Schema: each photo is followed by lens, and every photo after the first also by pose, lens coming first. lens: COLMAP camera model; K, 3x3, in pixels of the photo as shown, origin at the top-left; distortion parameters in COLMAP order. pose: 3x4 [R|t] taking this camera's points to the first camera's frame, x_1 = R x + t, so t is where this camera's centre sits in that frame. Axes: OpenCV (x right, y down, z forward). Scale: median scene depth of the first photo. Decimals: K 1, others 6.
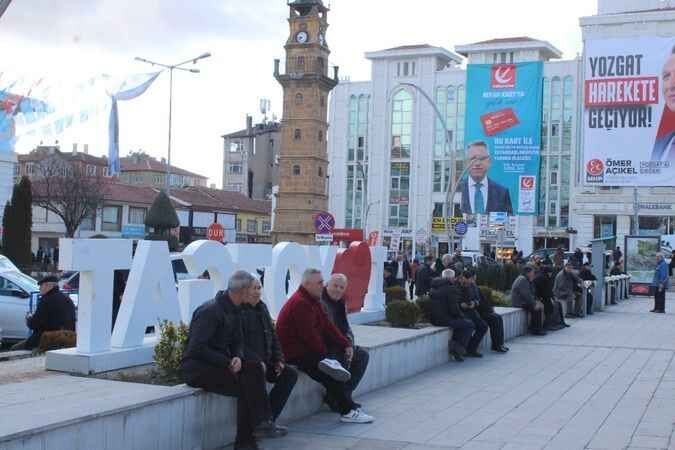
lens RADIAL K [[934.8, 0, 337.5], [0, 934.8, 225.0], [0, 0, 1]] dist [-0.070519, 0.160210]
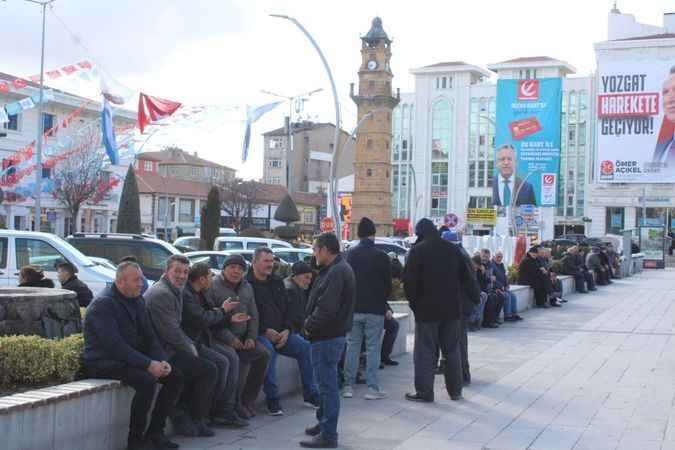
lens RADIAL K [[934.8, 0, 337.5], [0, 934.8, 225.0], [0, 0, 1]] dist [-0.070519, 0.160210]
pose [[0.999955, -0.006528, 0.006842, -0.081891], [0.006425, 0.999866, 0.015063, -0.007307], [-0.006939, -0.015018, 0.999863, -0.208129]]
